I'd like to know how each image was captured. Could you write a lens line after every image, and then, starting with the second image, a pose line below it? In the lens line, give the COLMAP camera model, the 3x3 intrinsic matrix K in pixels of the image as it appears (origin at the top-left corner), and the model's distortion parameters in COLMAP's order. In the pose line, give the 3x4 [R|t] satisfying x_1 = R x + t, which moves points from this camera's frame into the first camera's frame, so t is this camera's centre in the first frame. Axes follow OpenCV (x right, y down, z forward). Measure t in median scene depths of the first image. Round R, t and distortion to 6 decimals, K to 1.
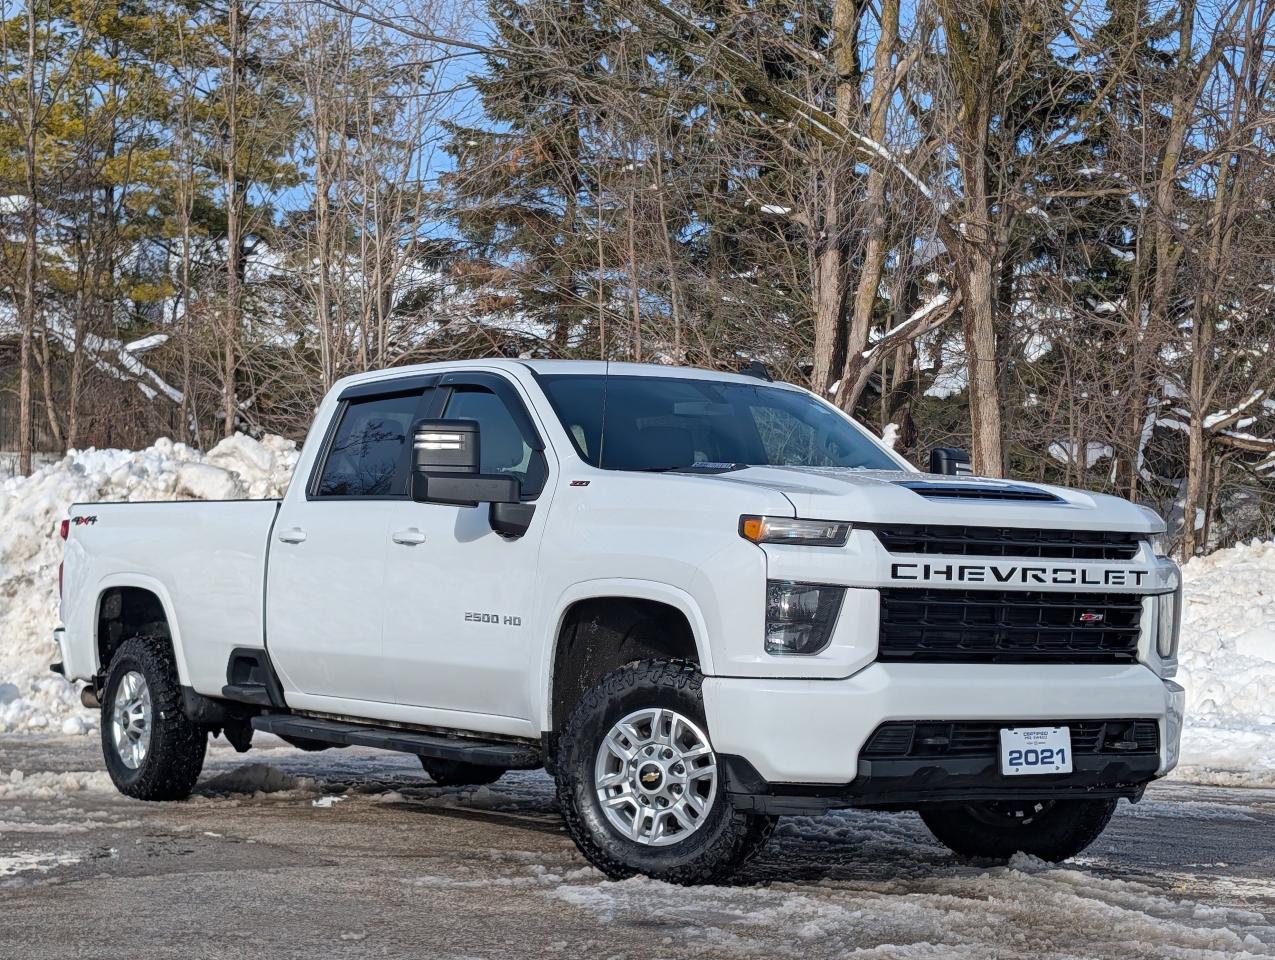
lens RADIAL K [[2777.5, 0, 607.2], [0, 2777.5, 525.5], [0, 0, 1]] dist [0.229547, -0.118530]
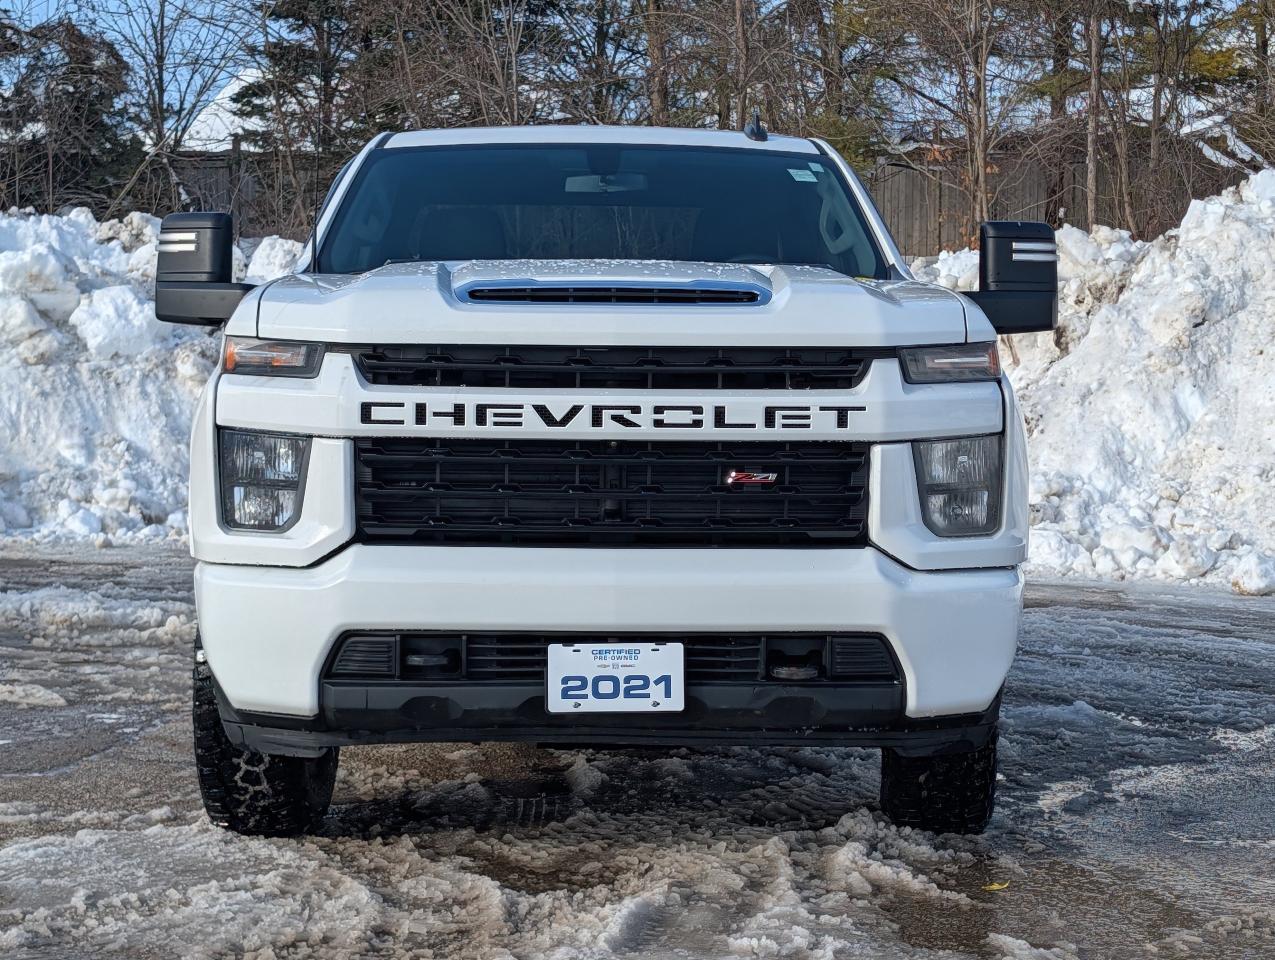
lens RADIAL K [[2695.6, 0, 689.5], [0, 2695.6, 481.7], [0, 0, 1]] dist [0.296038, -1.544186]
pose [[0.847506, 0.010508, -0.530682, 0.508907], [0.021019, 0.998355, 0.053335, -0.000682], [0.530369, -0.056356, 0.845891, 0.460021]]
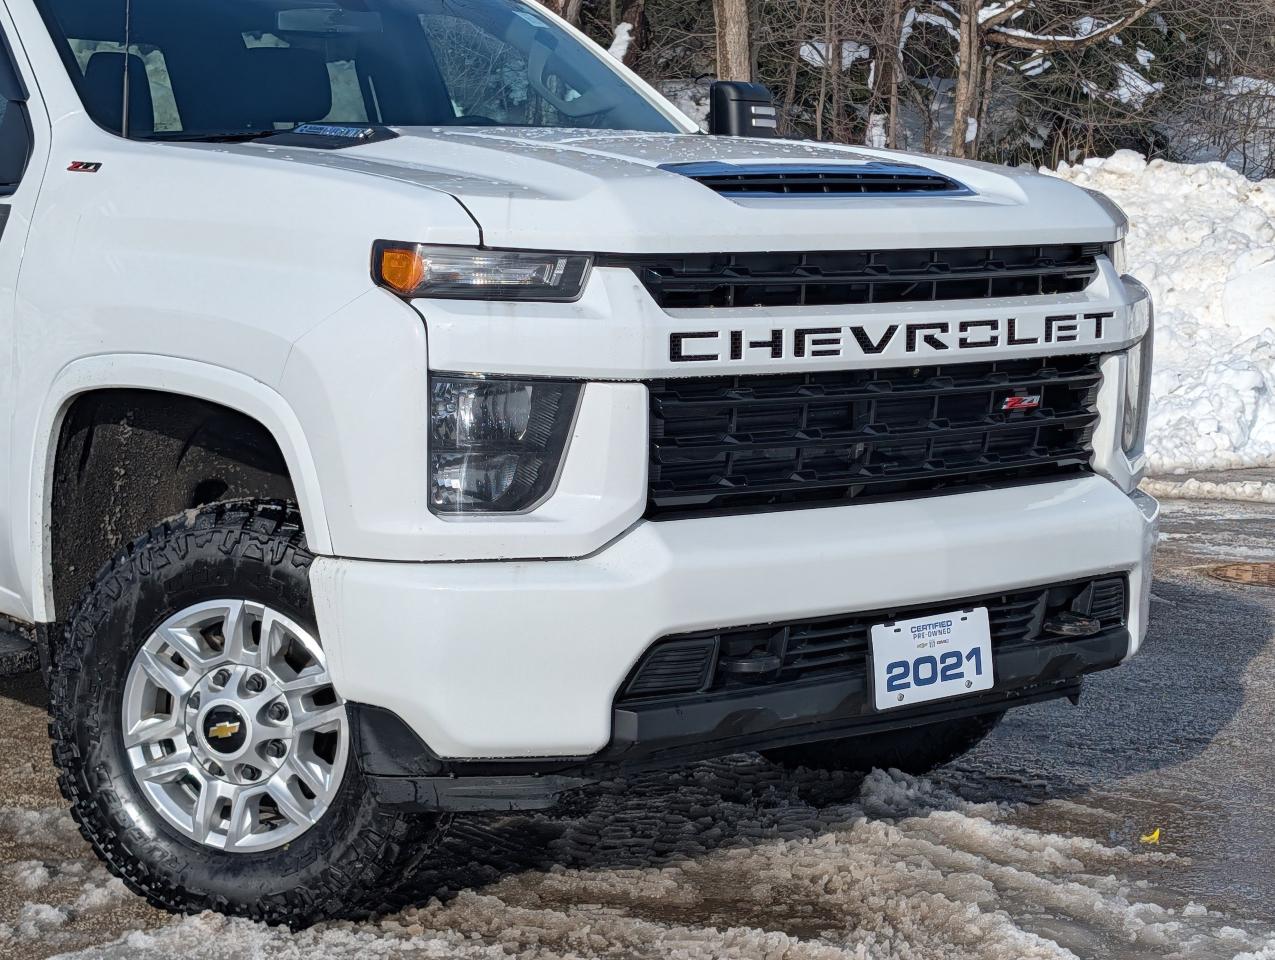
lens RADIAL K [[2695.6, 0, 689.5], [0, 2695.6, 481.7], [0, 0, 1]] dist [0.296038, -1.544186]
pose [[0.991638, -0.033809, 0.124544, 0.041091], [0.017029, 0.990915, 0.133407, -0.024884], [-0.127922, -0.130171, 0.983205, 0.486667]]
